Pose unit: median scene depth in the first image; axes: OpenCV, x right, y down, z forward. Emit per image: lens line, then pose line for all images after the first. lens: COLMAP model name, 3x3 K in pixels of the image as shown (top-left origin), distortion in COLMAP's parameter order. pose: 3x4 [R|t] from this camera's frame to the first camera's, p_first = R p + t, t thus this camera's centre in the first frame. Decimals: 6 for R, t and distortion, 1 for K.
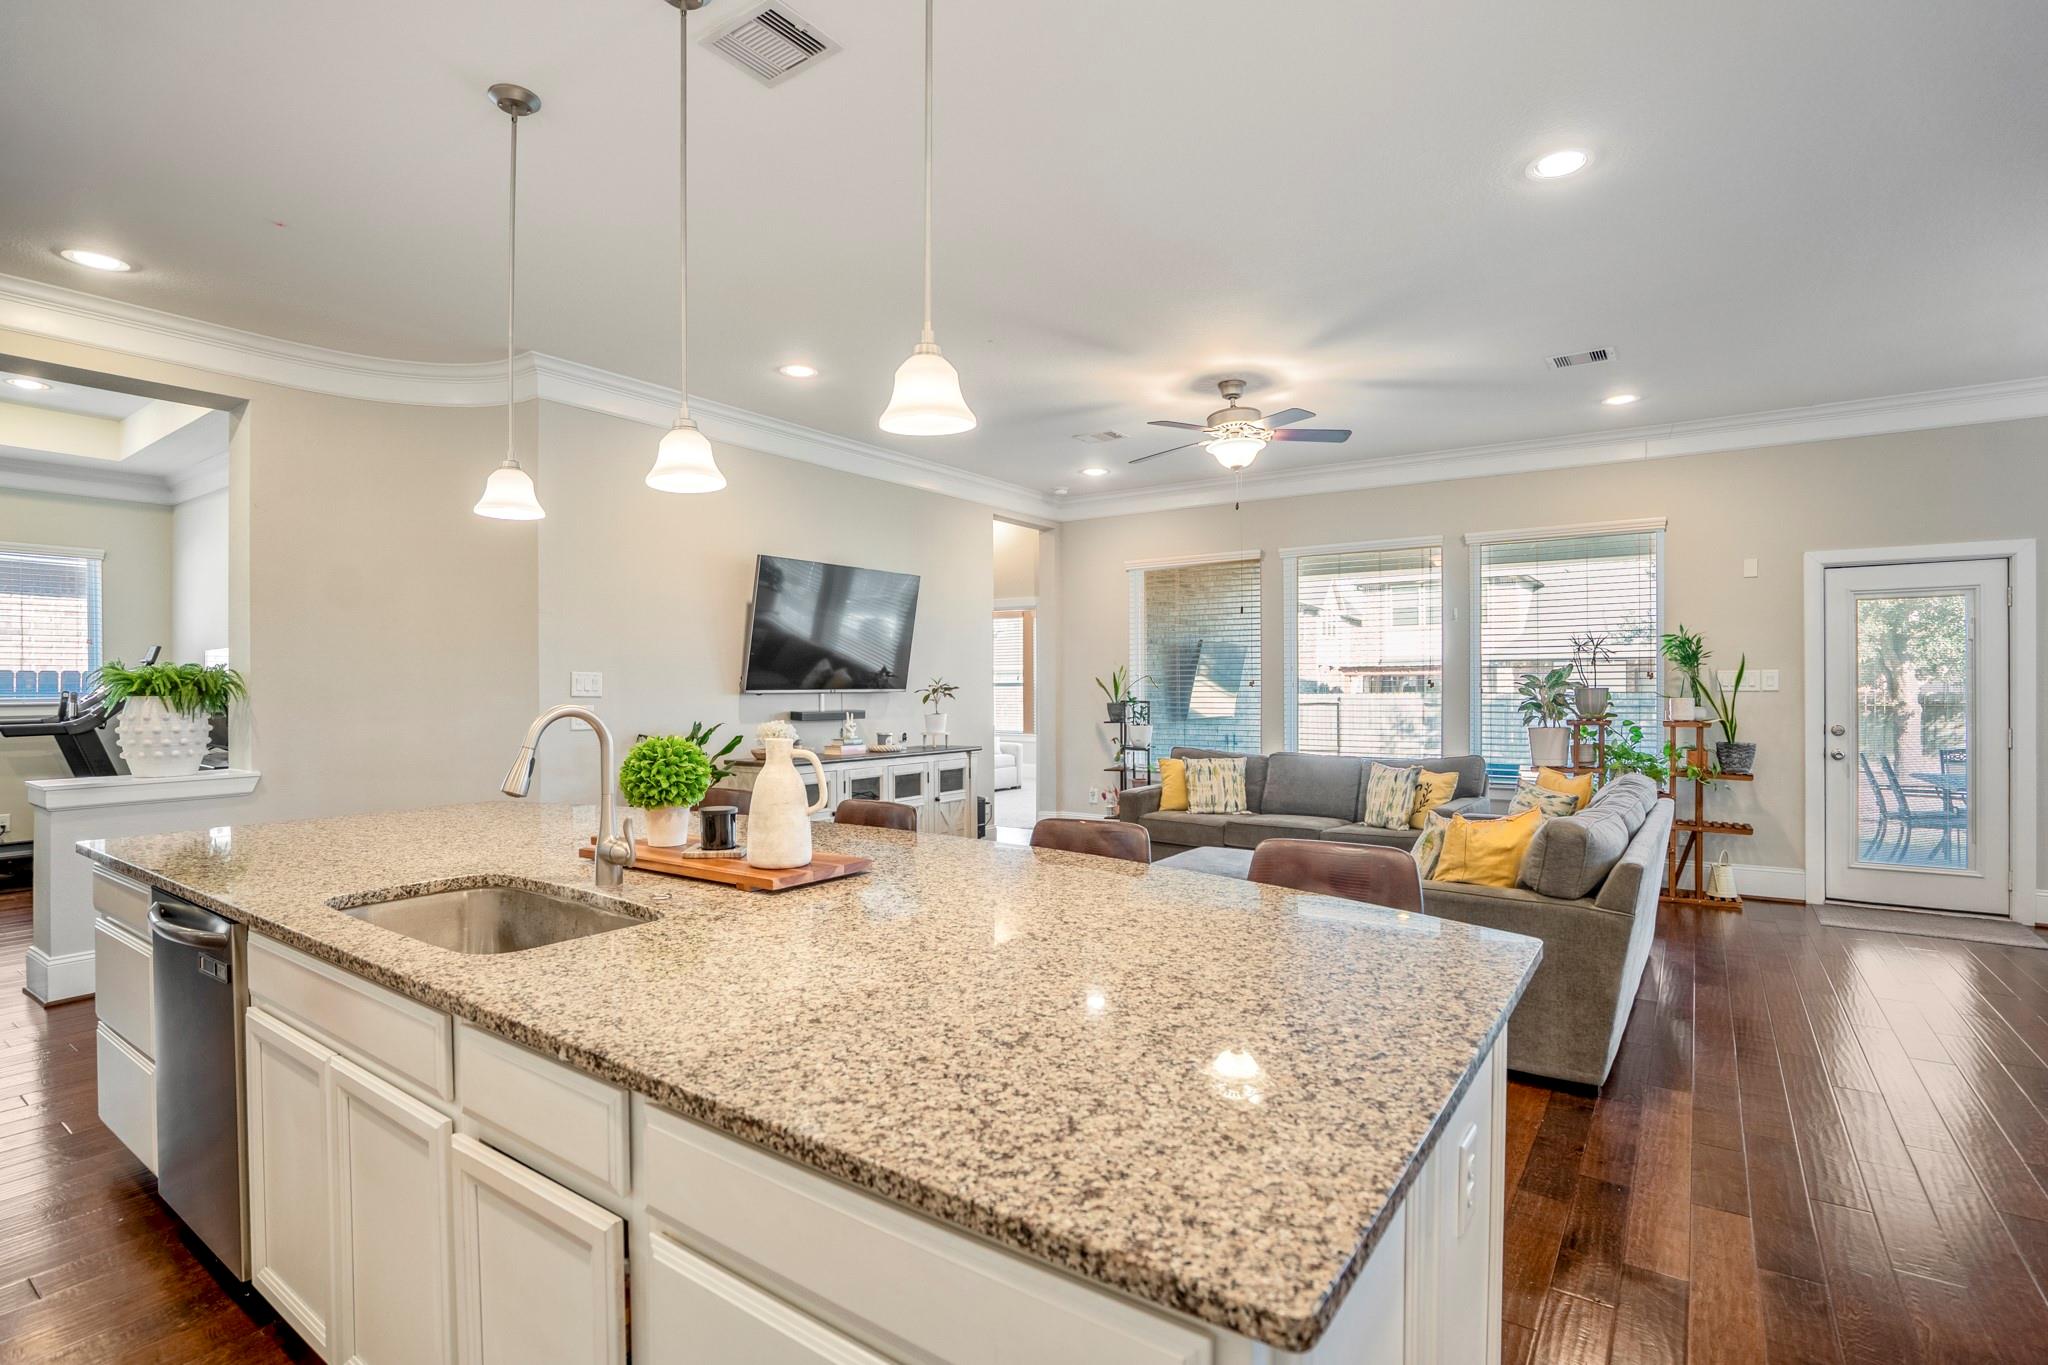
lens RADIAL K [[964.7, 0, 1020.2], [0, 964.7, 695.0], [0, 0, 1]] dist [-0.051329, 0.016677]
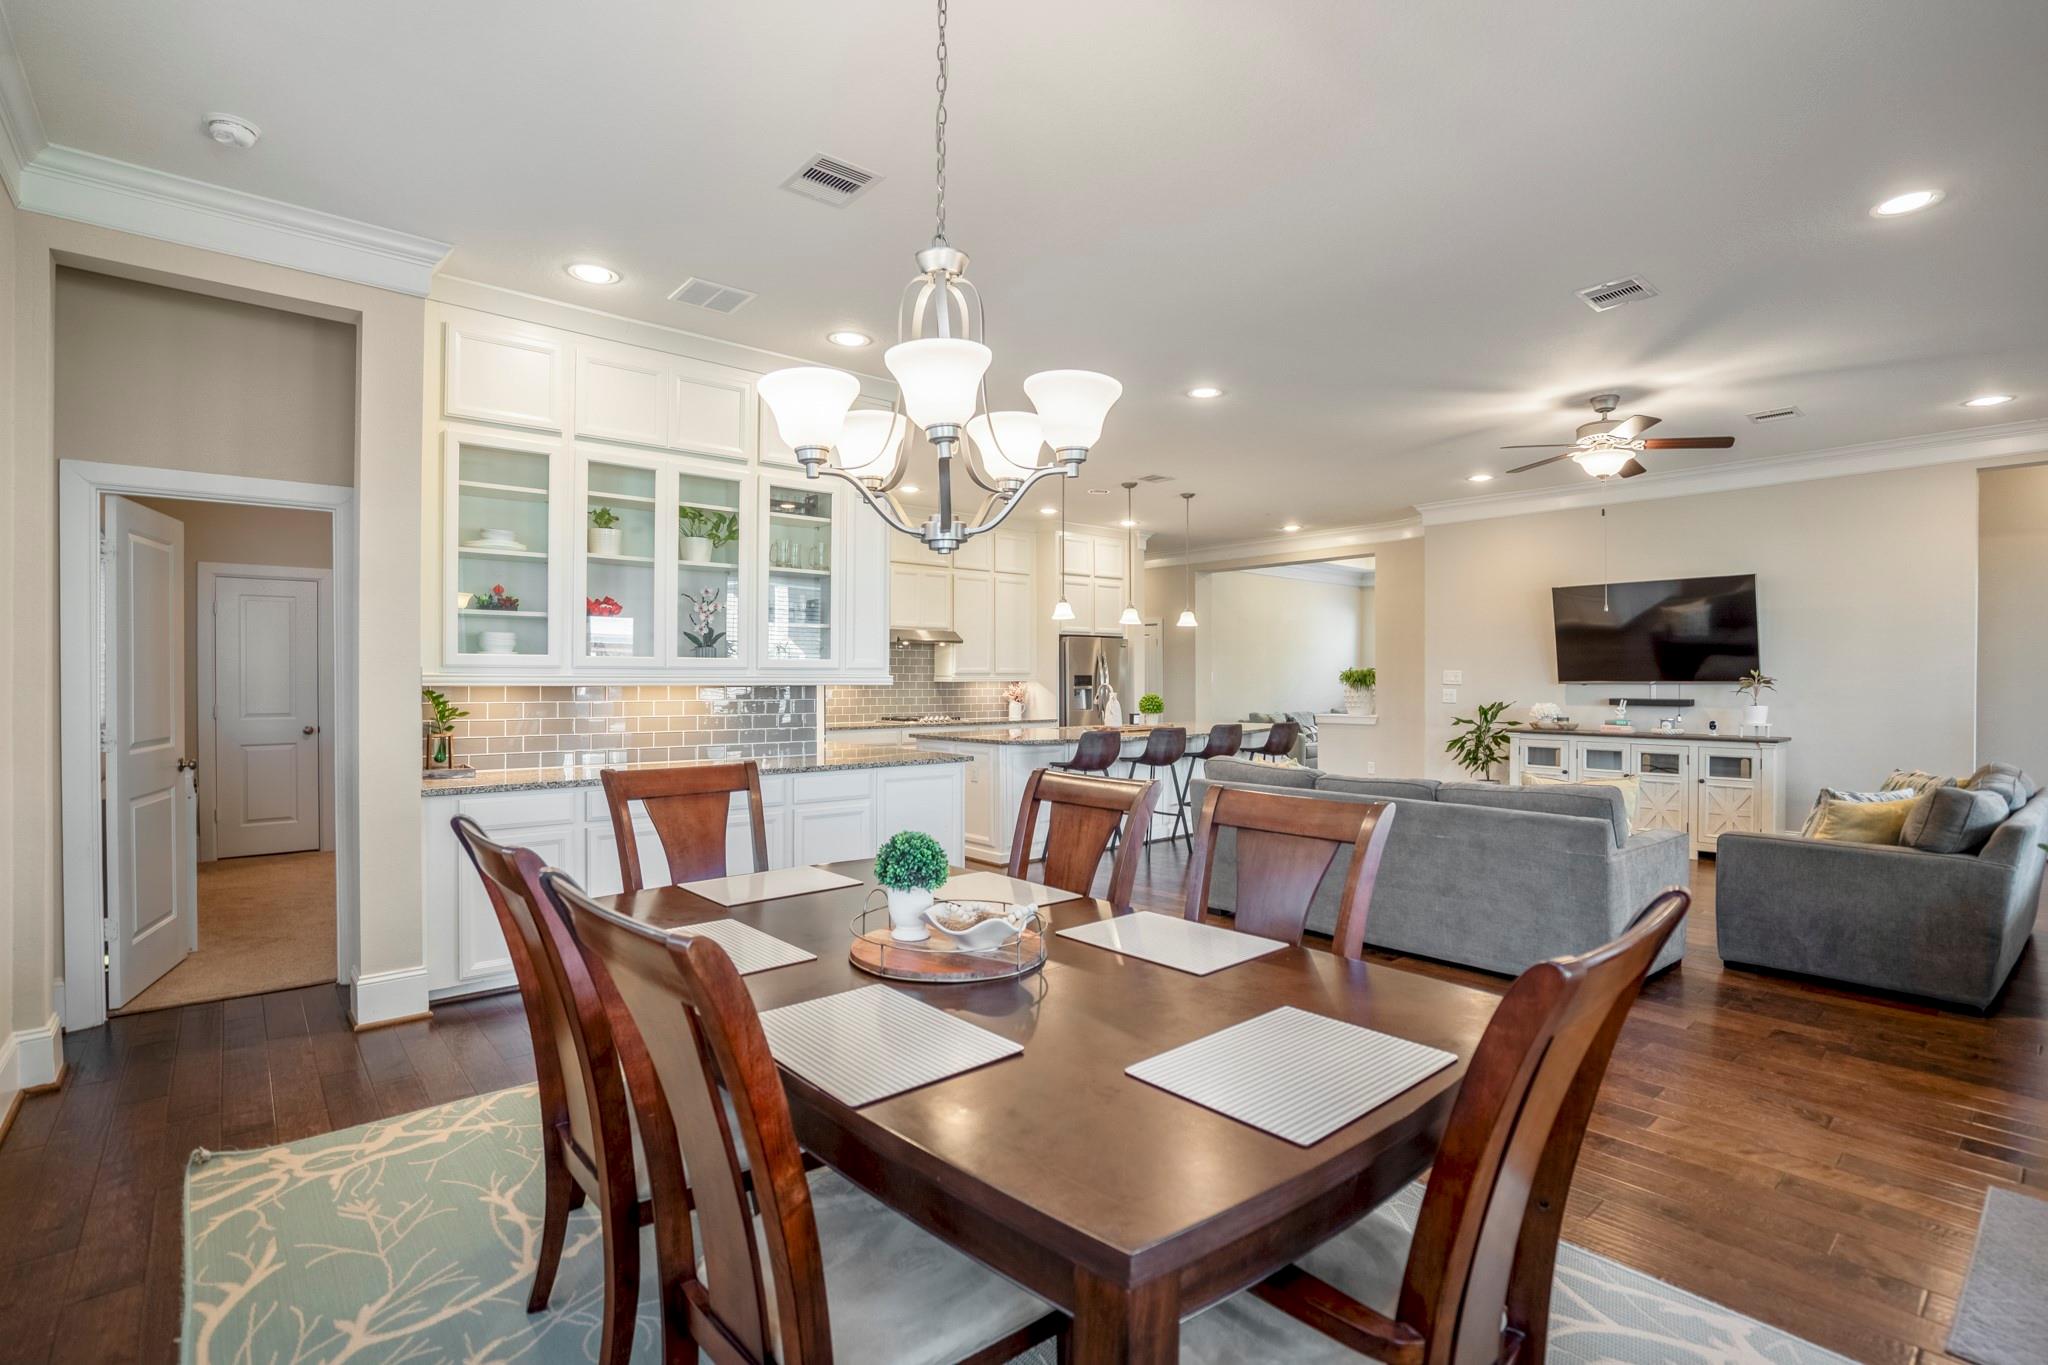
lens RADIAL K [[964.7, 0, 1021.0], [0, 964.7, 686.3], [0, 0, 1]] dist [-0.051329, 0.016677]
pose [[-0.252030, 0.009435, -0.967673, 1.235428], [-0.006618, 0.999912, 0.011473, -0.008122], [0.967697, 0.009296, -0.251946, 0.555954]]
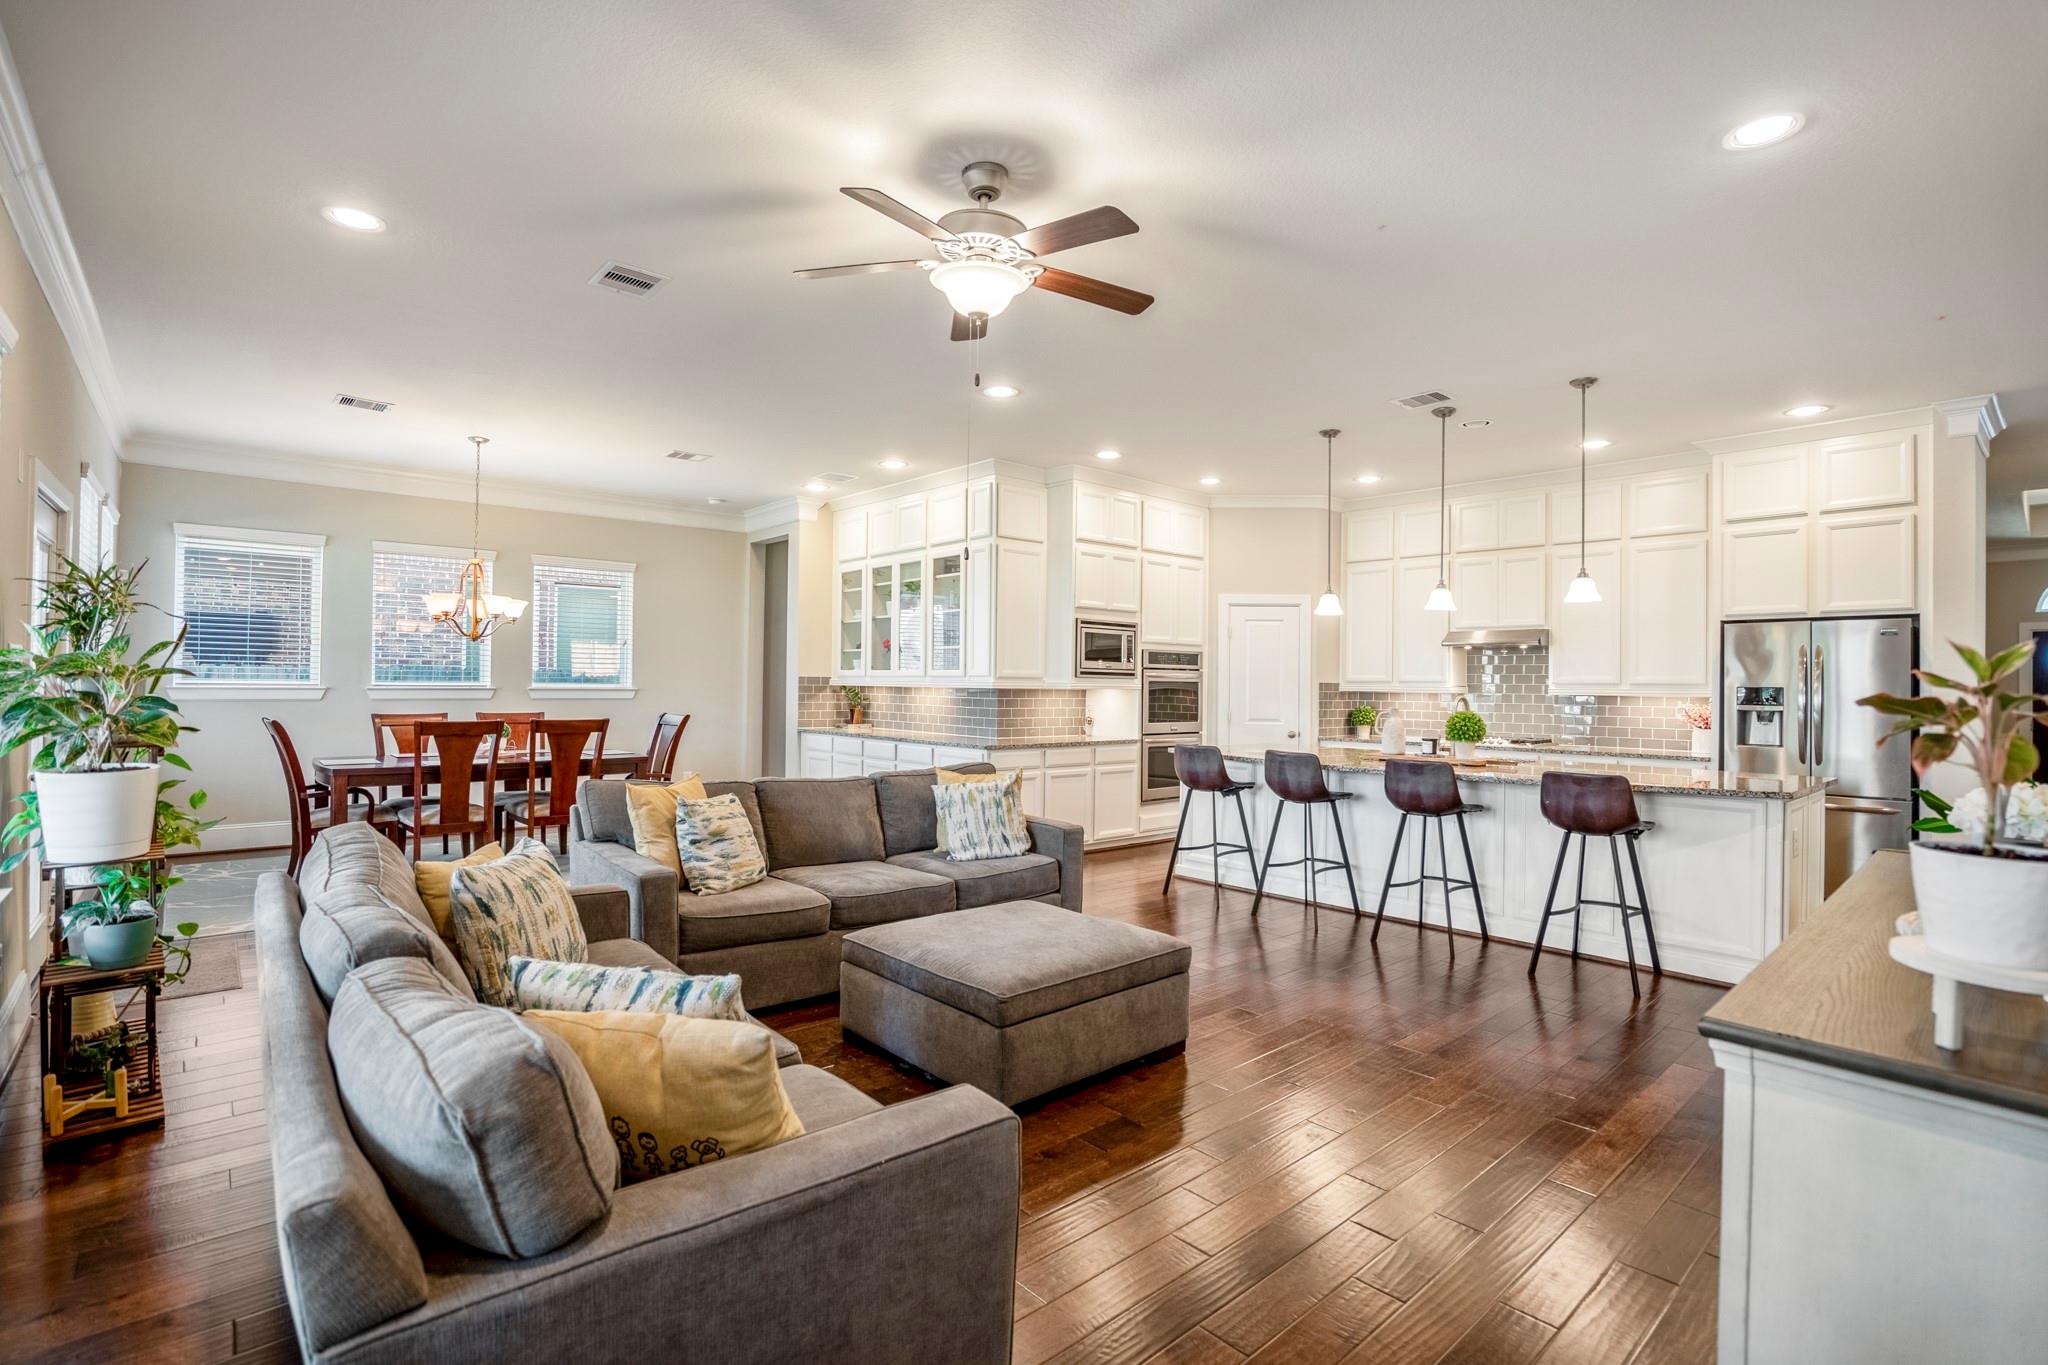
lens RADIAL K [[964.7, 0, 1033.3], [0, 964.7, 675.7], [0, 0, 1]] dist [-0.051329, 0.016677]
pose [[-0.972940, -0.009141, 0.230877, 0.043128], [-0.010116, 0.999944, -0.003041, -0.010962], [-0.230836, -0.005294, -0.972978, 1.371882]]
